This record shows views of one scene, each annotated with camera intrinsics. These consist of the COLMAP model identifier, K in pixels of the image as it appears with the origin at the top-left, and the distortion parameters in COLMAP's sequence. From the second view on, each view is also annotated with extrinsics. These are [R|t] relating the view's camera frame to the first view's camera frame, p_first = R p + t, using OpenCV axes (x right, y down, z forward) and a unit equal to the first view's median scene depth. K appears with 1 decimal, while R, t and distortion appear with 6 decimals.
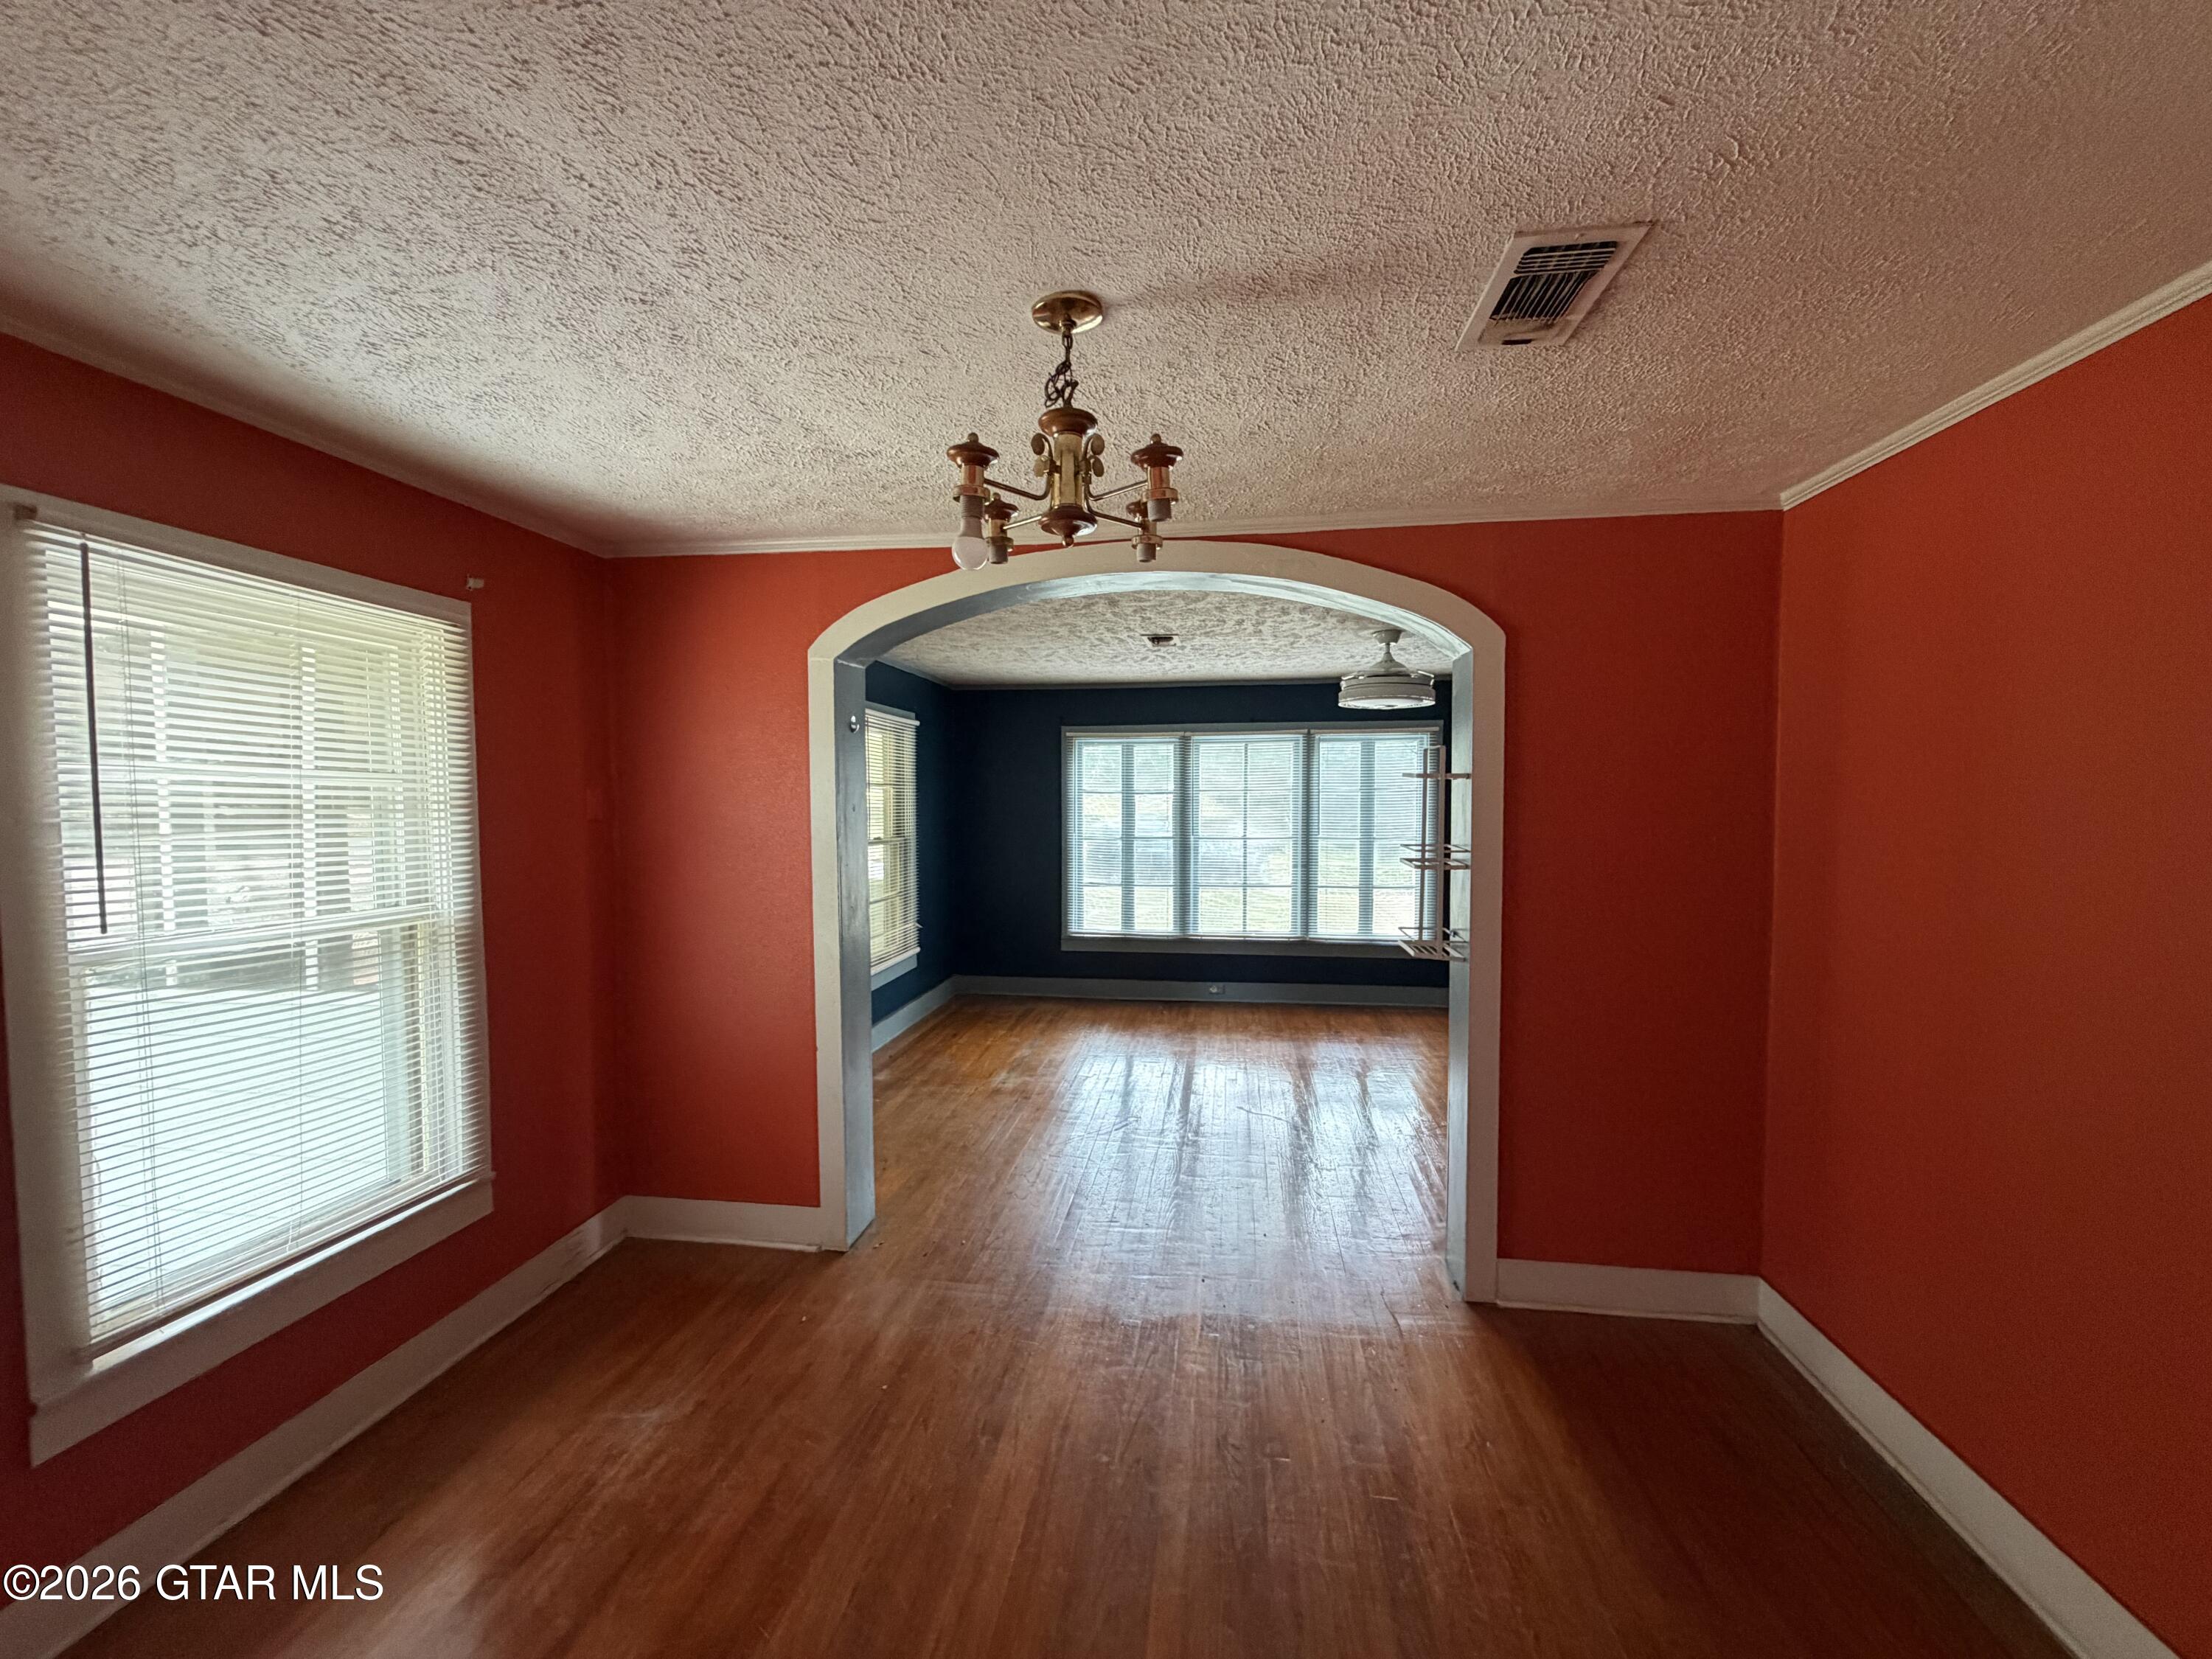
lens RADIAL K [[878.4, 0, 1106.0], [0, 878.4, 829.5], [0, 0, 1]] dist [-0.006501, -0.000337]
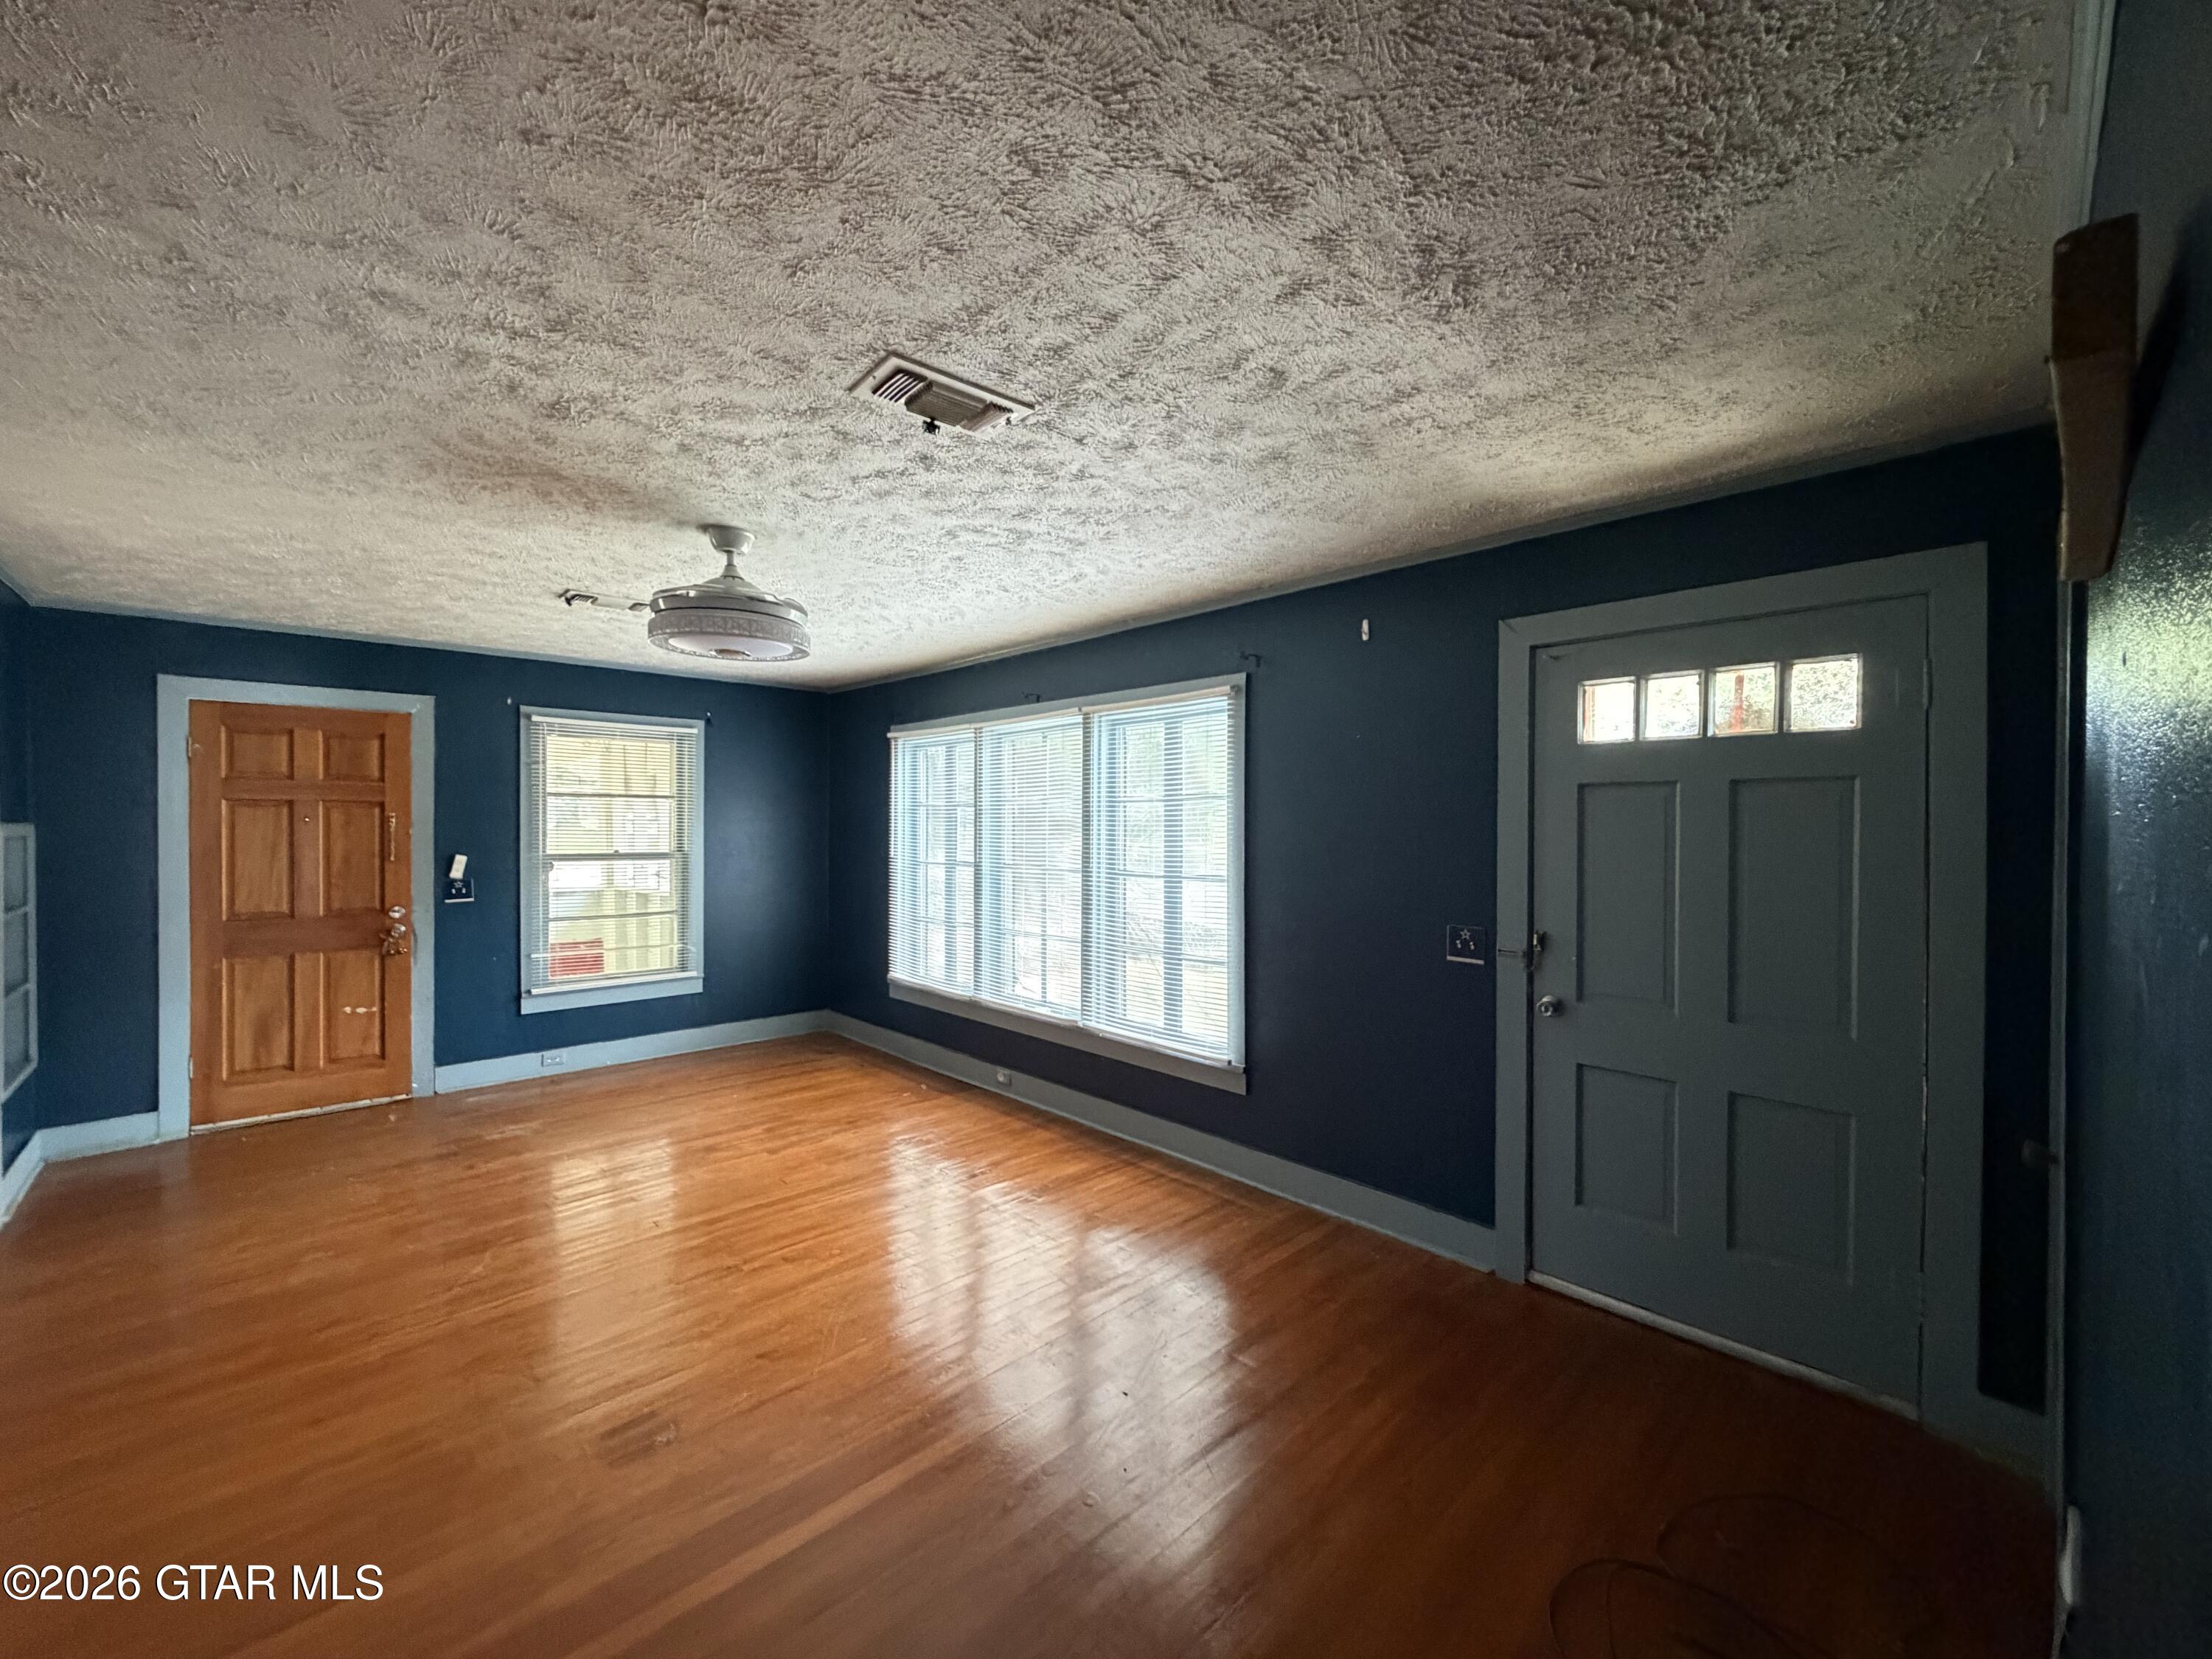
lens RADIAL K [[882.0, 0, 1095.8], [0, 882.0, 834.2], [0, 0, 1]] dist [-0.000432, -0.000047]
pose [[0.786496, 0.014286, -0.617430, 0.633119], [-0.029970, 0.999437, -0.015052, -0.008199], [0.616868, 0.030342, 0.786482, 0.476616]]
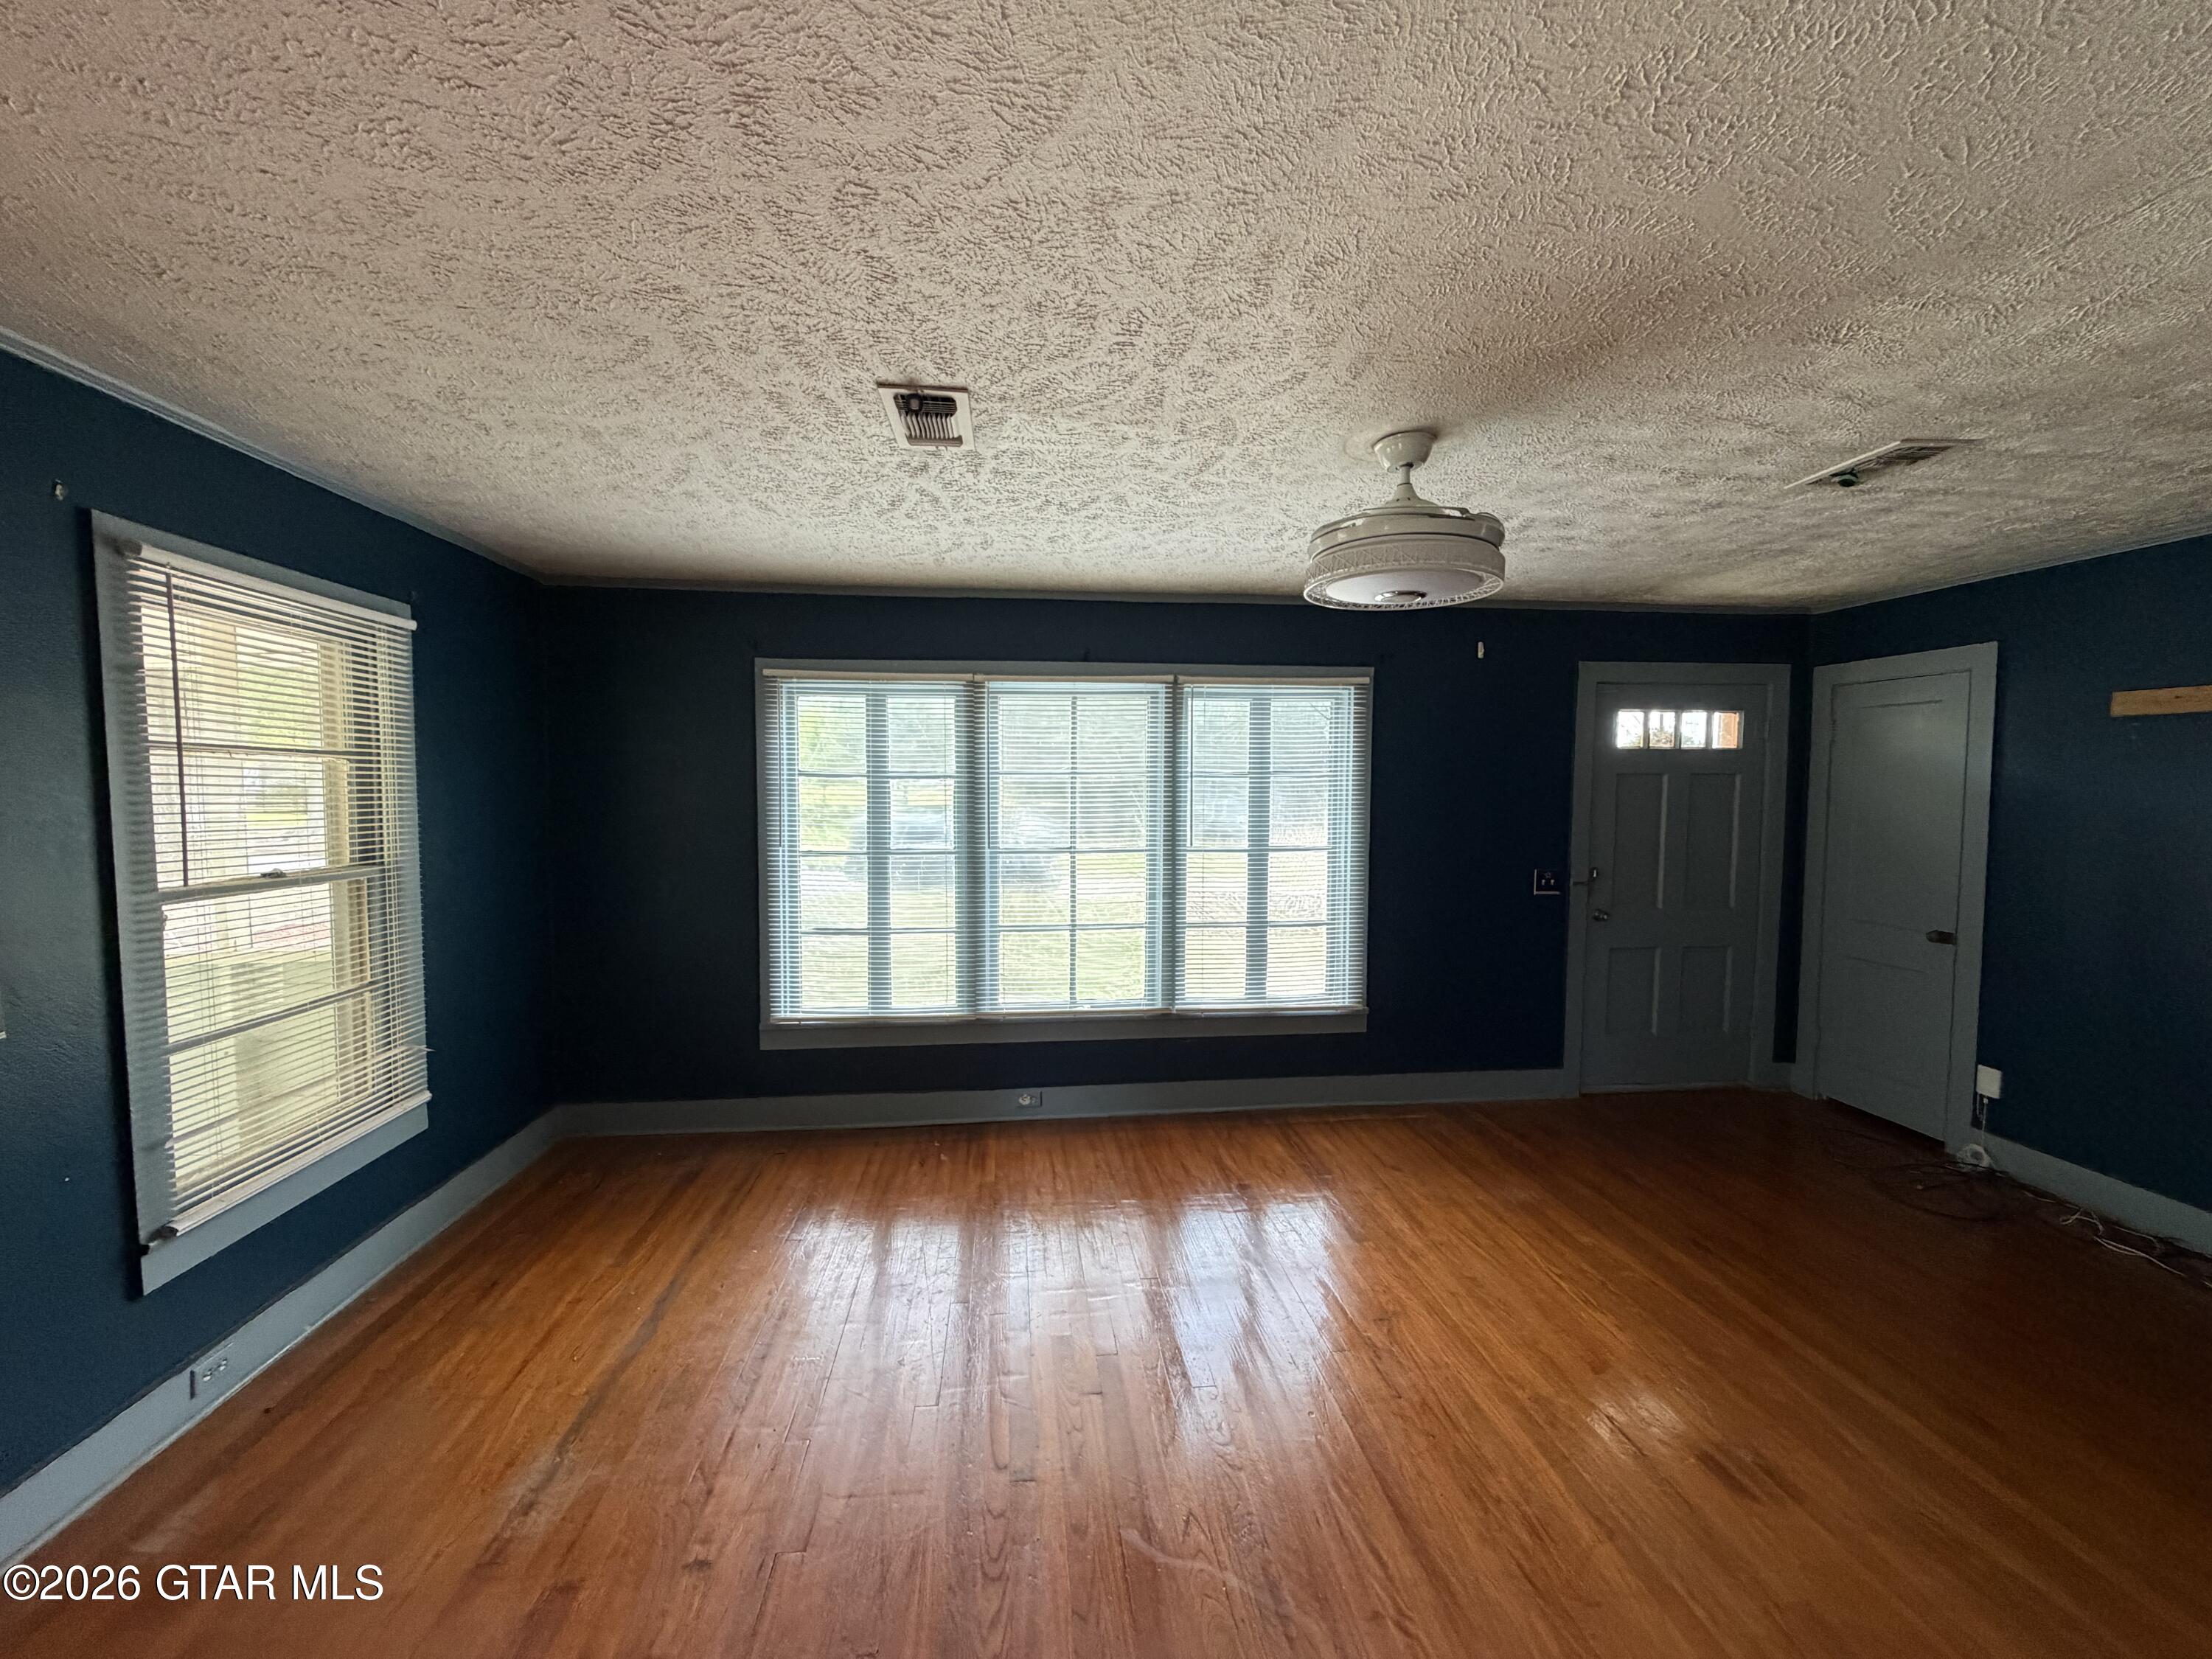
lens RADIAL K [[878.4, 0, 1106.0], [0, 878.4, 829.5], [0, 0, 1]] dist [-0.006501, -0.000337]
pose [[0.969019, -0.008398, 0.246844, 0.028680], [0.005130, 0.999891, 0.013879, -0.013968], [-0.246933, -0.012182, 0.968956, 0.400850]]
